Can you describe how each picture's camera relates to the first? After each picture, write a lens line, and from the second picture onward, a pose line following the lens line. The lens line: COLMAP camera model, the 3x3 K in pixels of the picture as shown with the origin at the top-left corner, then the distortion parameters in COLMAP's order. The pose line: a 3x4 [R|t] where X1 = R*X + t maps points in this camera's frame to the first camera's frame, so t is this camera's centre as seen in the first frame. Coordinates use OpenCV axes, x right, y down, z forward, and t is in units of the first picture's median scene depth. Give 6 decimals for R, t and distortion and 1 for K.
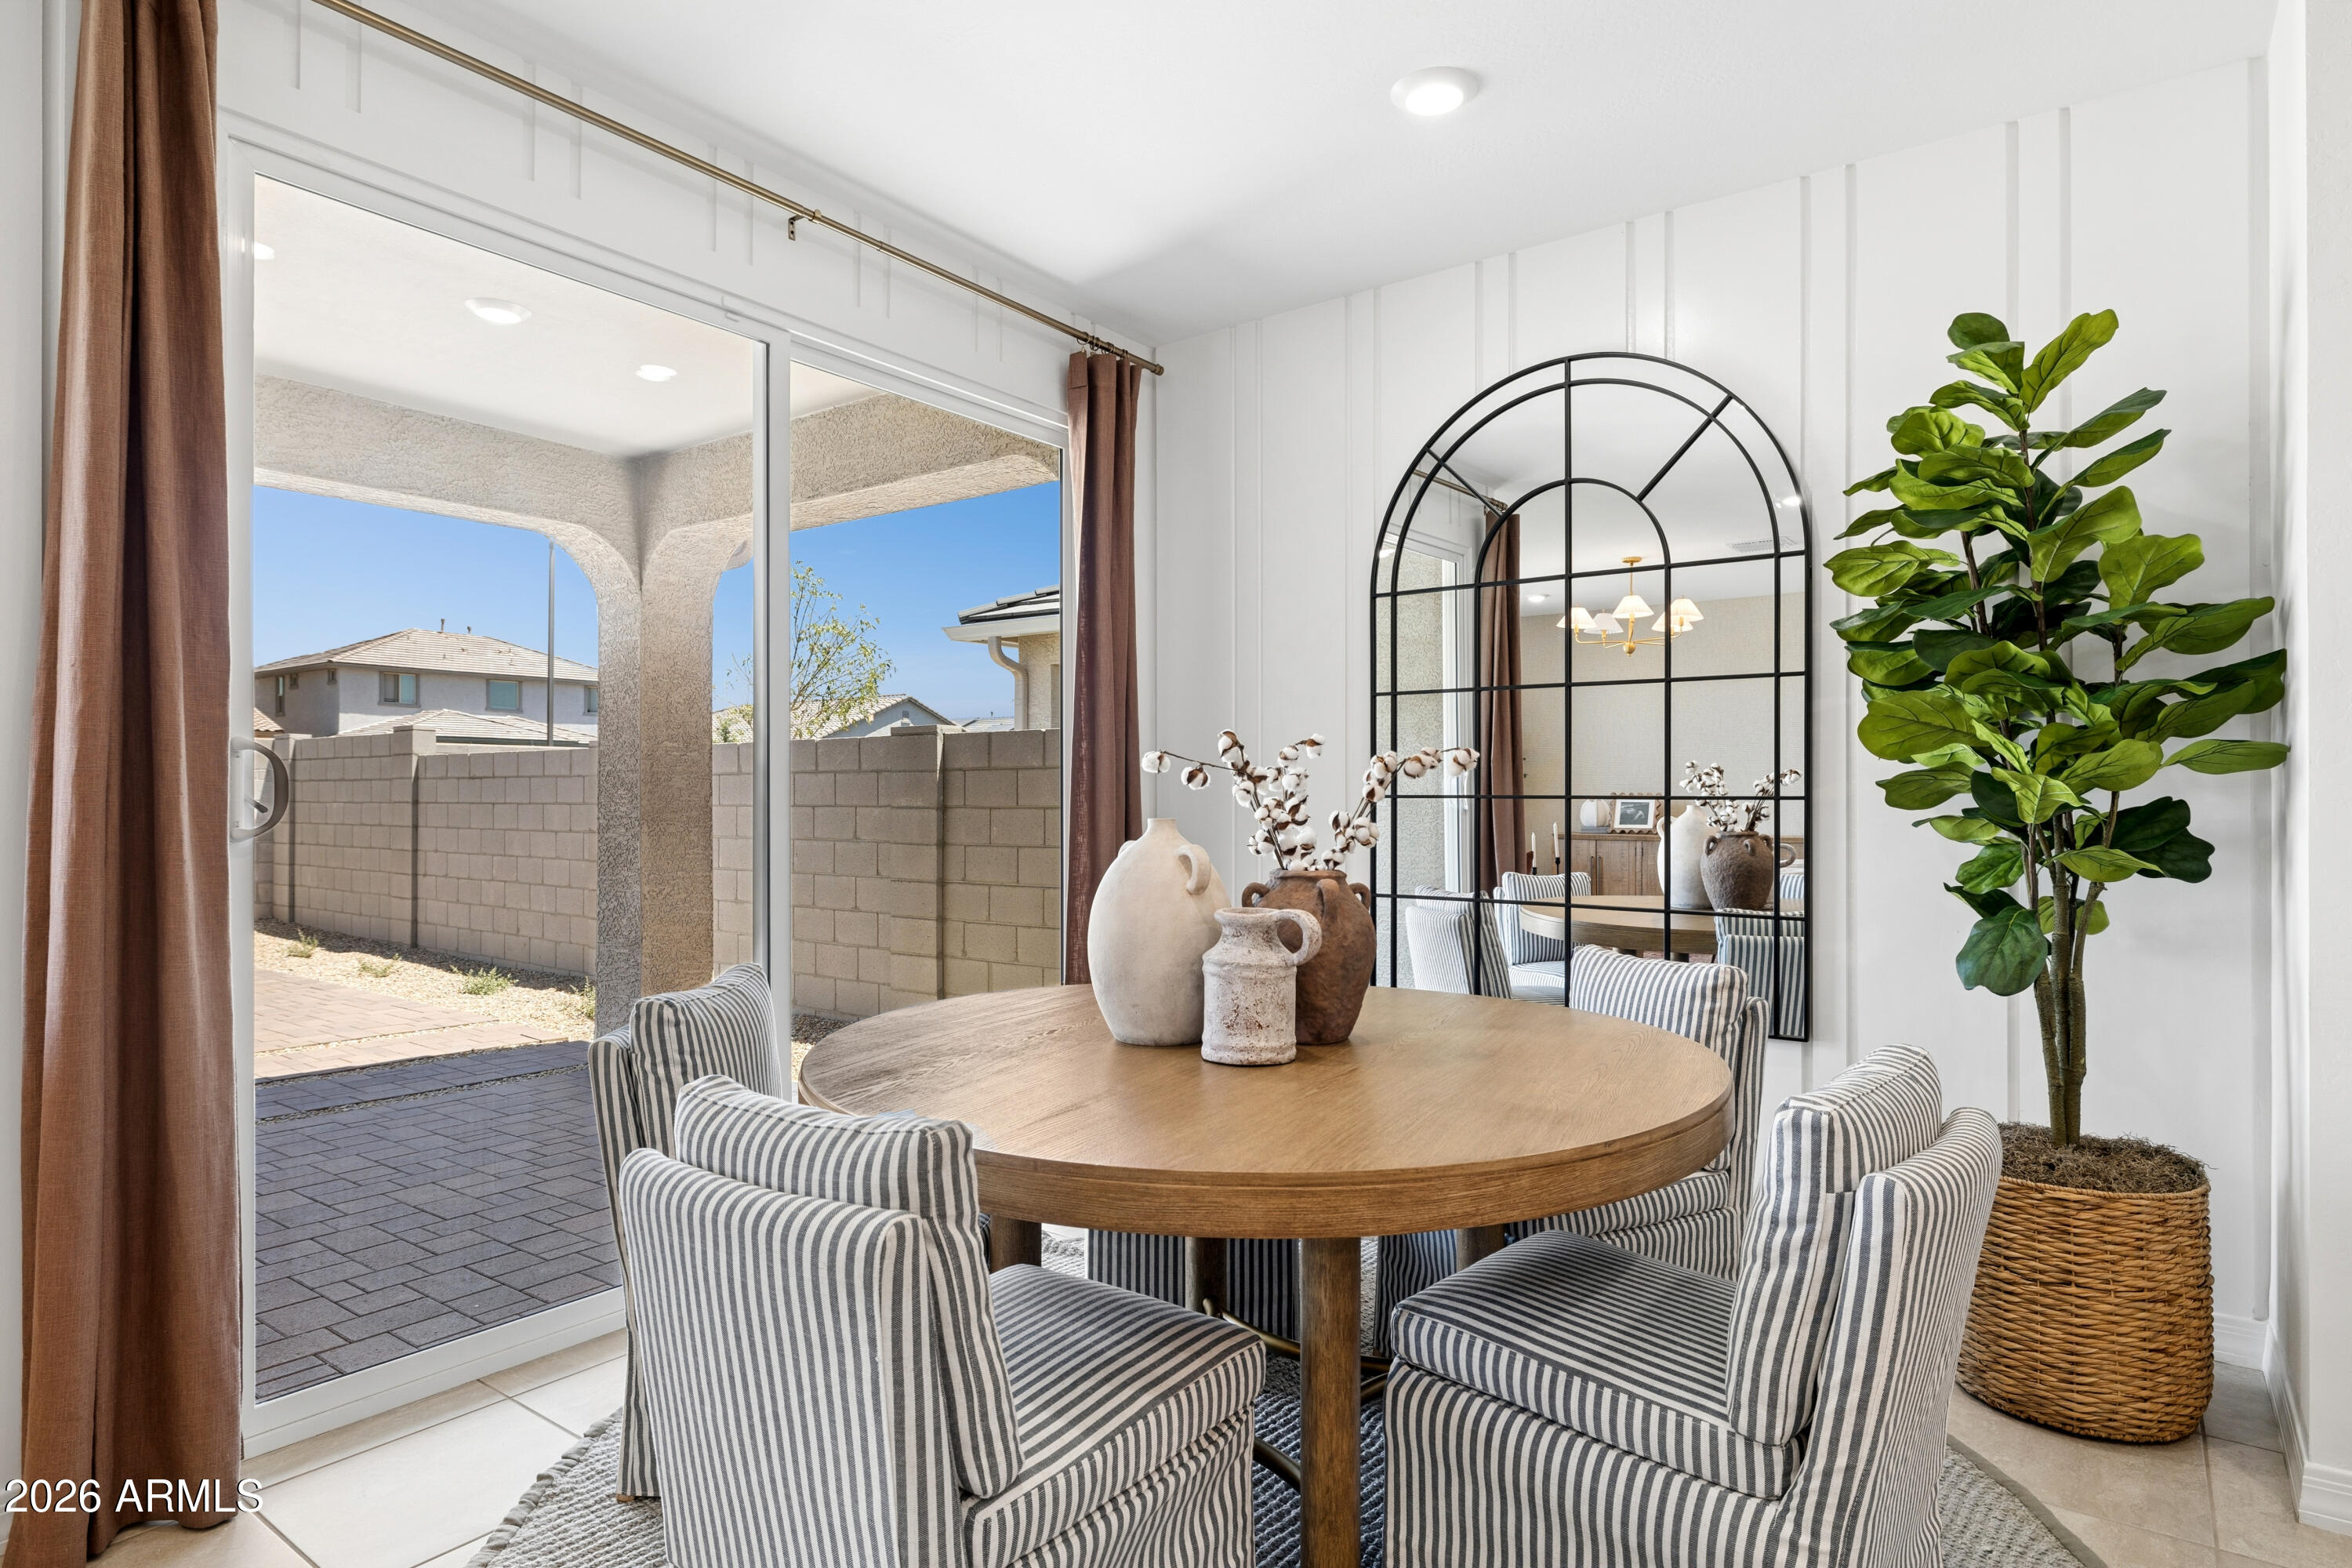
lens RADIAL K [[1249.0, 0, 1176.0], [0, 1249.0, 784.0], [0, 0, 1]] dist [0.001594, 0.000744]
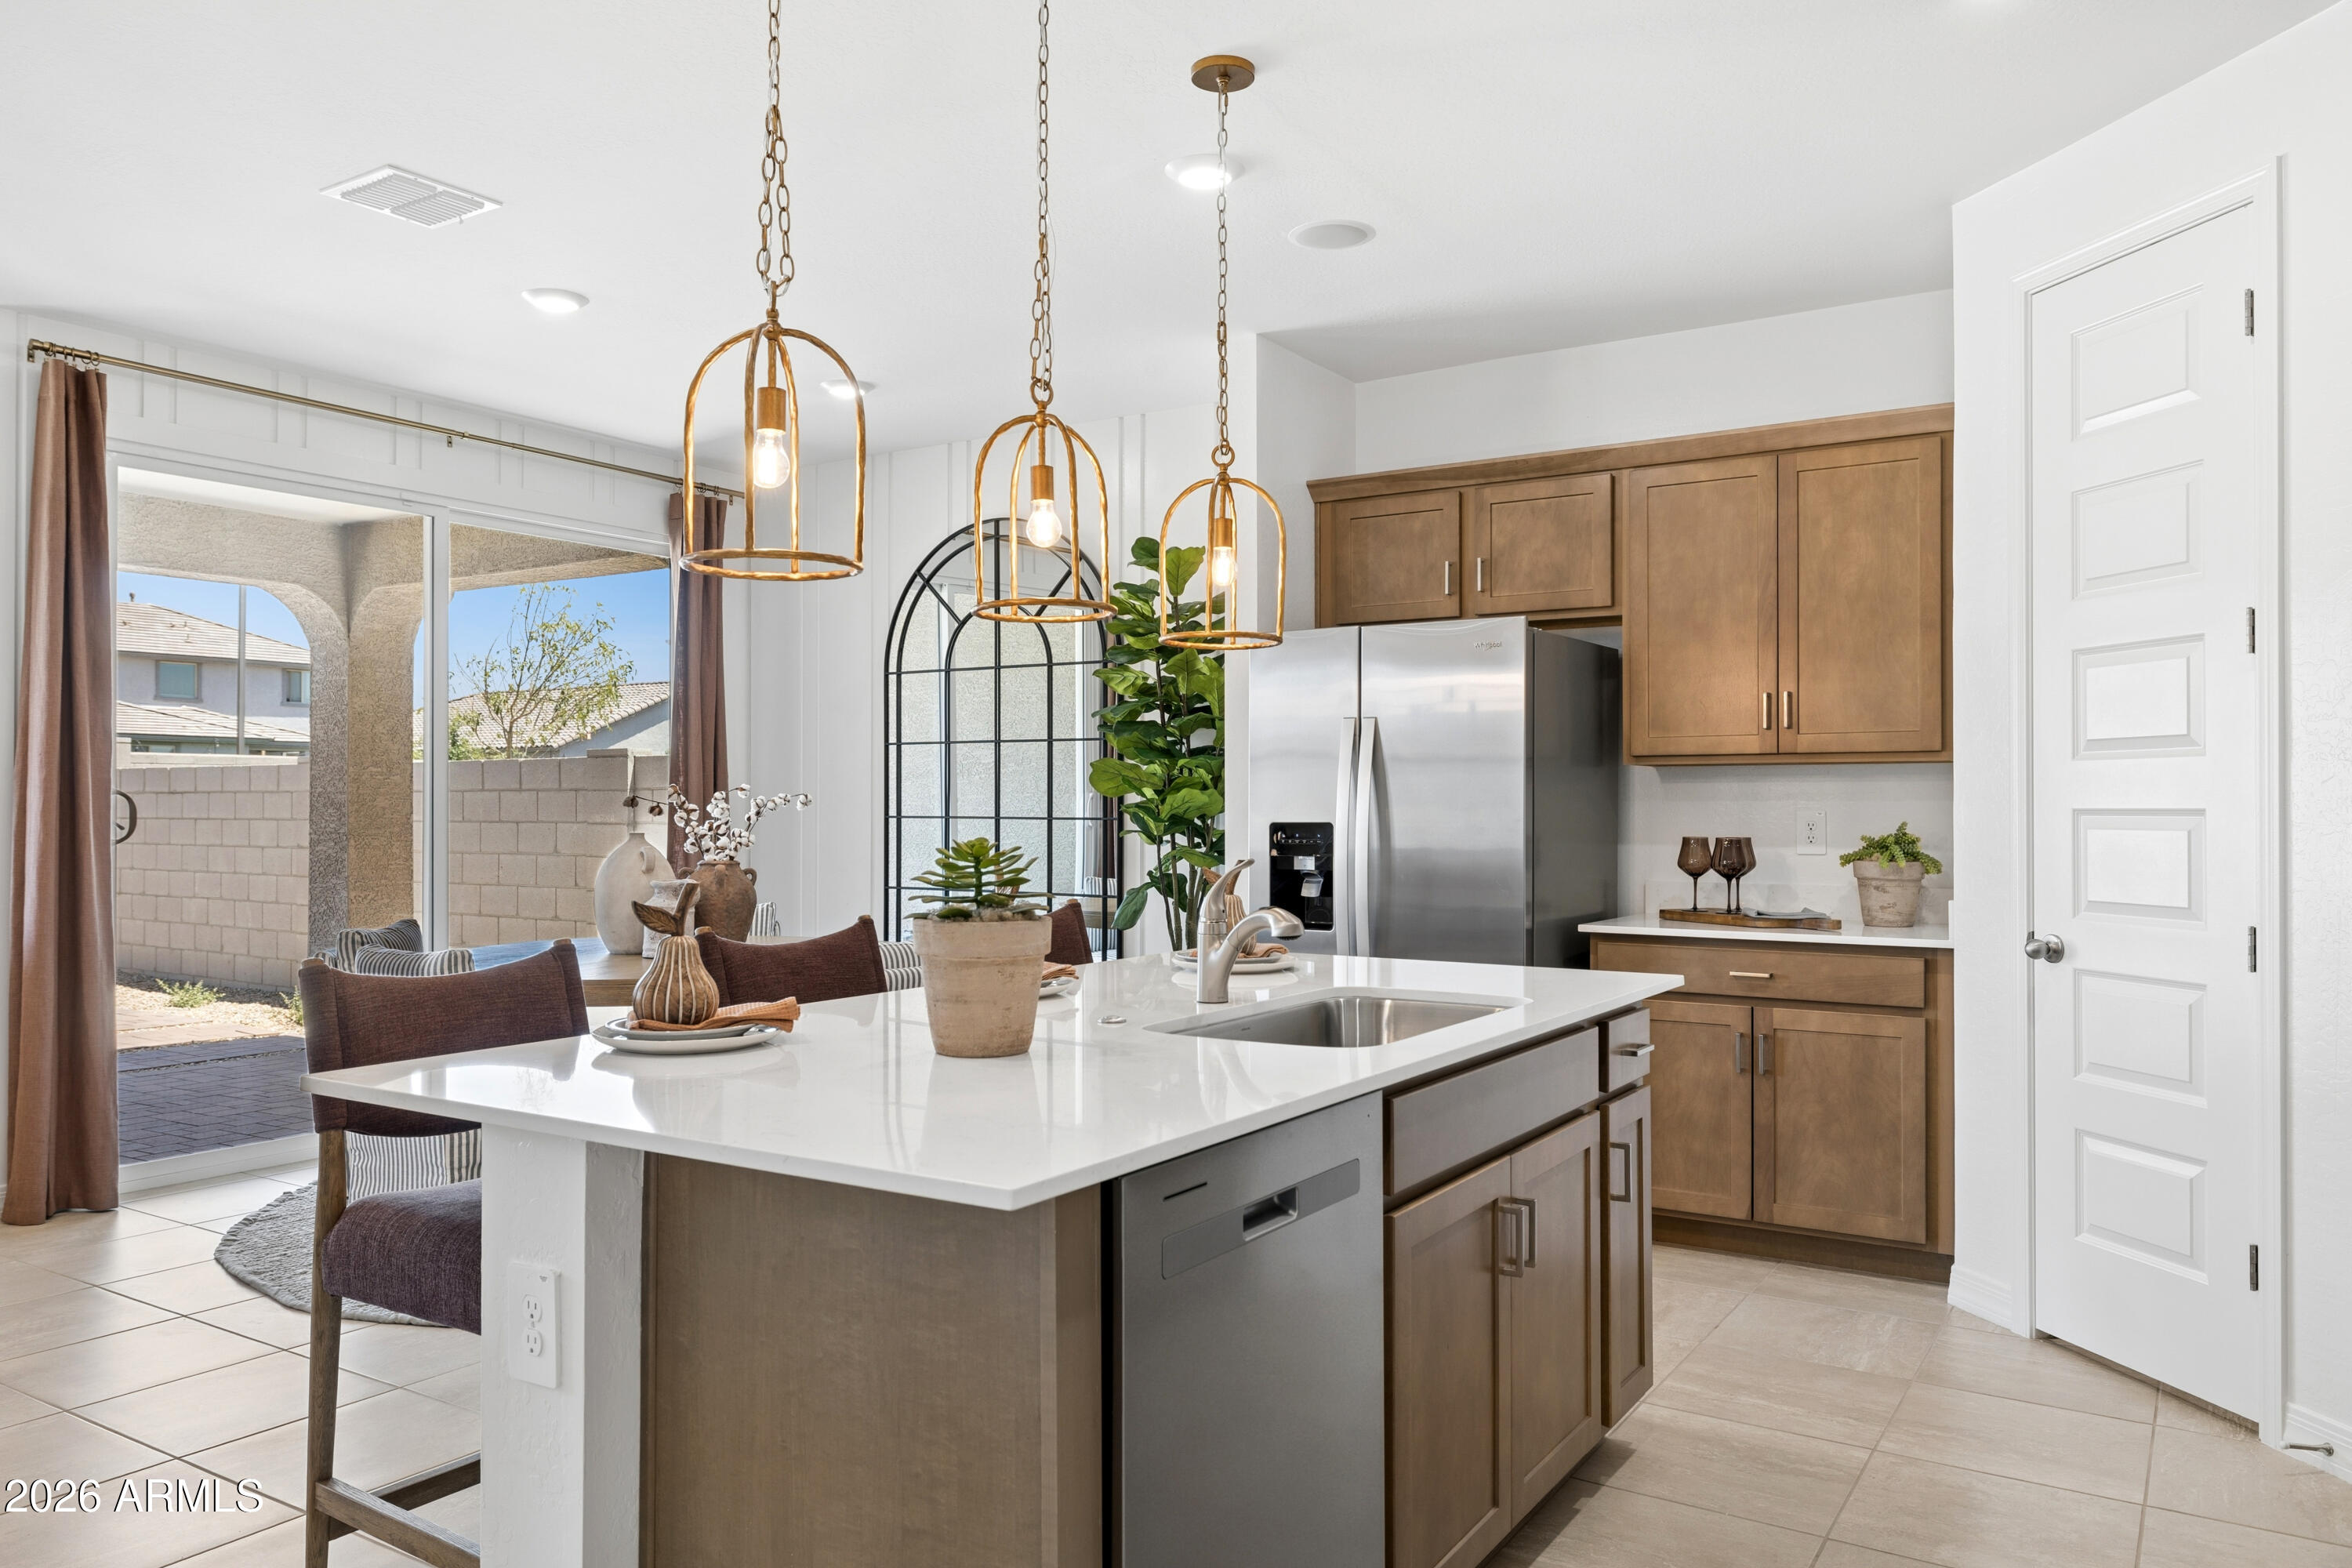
lens RADIAL K [[1628.2, 0, 1176.0], [0, 1628.2, 784.0], [0, 0, 1]] dist [0.003189, 0.003958]
pose [[0.998128, 0.000932, 0.061150, 0.222007], [-0.000745, 0.999995, -0.003076, -0.012915], [-0.061153, 0.003025, 0.998124, -0.502842]]
